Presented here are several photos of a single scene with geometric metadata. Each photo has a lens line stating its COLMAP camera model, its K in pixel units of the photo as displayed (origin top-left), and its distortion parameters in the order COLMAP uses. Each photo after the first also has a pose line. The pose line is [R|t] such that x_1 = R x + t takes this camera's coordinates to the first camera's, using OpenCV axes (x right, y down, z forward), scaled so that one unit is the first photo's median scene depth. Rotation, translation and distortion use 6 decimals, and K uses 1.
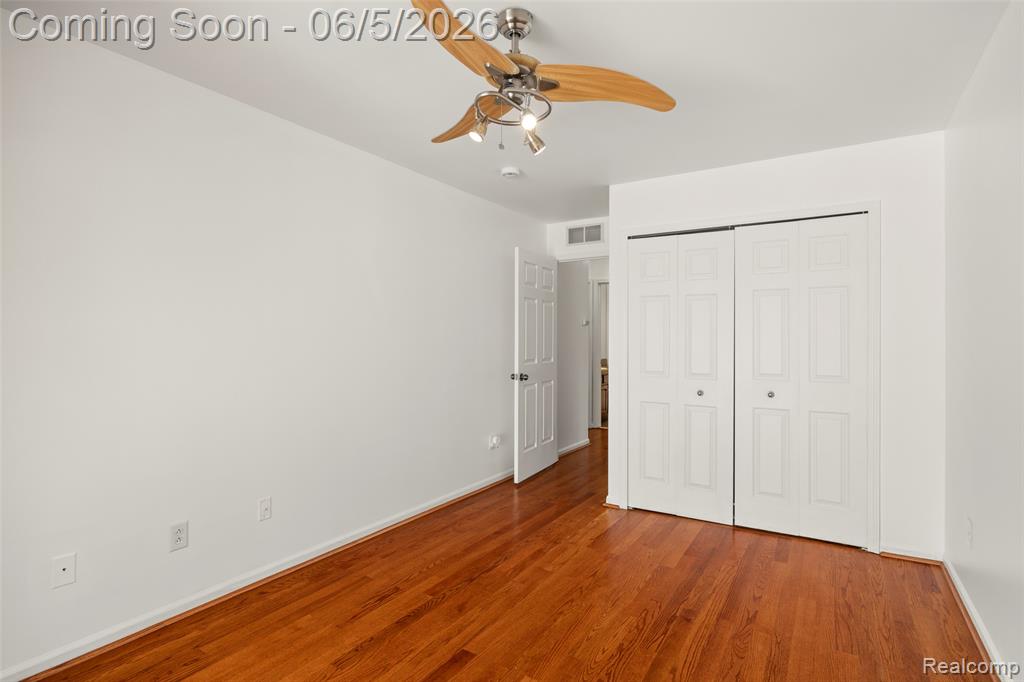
lens RADIAL K [[508.2, 0, 512.0], [0, 508.2, 341.0], [0, 0, 1]] dist [-0.001042, -0.000109]
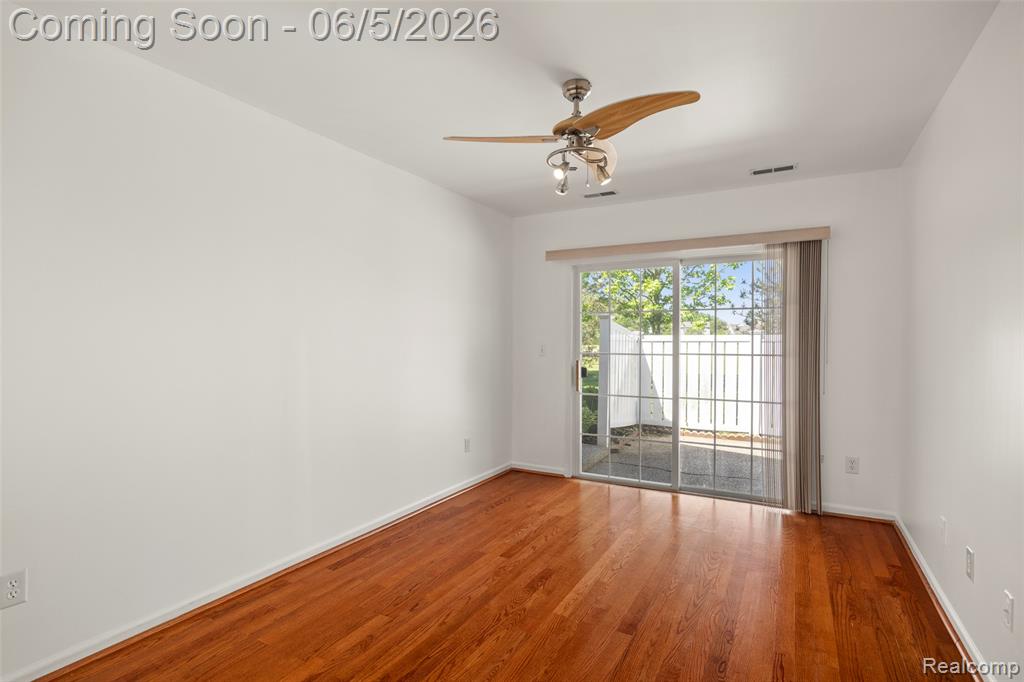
lens RADIAL K [[508.2, 0, 512.0], [0, 508.2, 341.0], [0, 0, 1]] dist [-0.001042, -0.000109]
pose [[-0.998183, -0.004073, -0.060121, 0.214314], [-0.004482, 0.999968, 0.006669, -0.006315], [0.060092, 0.006926, -0.998169, 2.015321]]
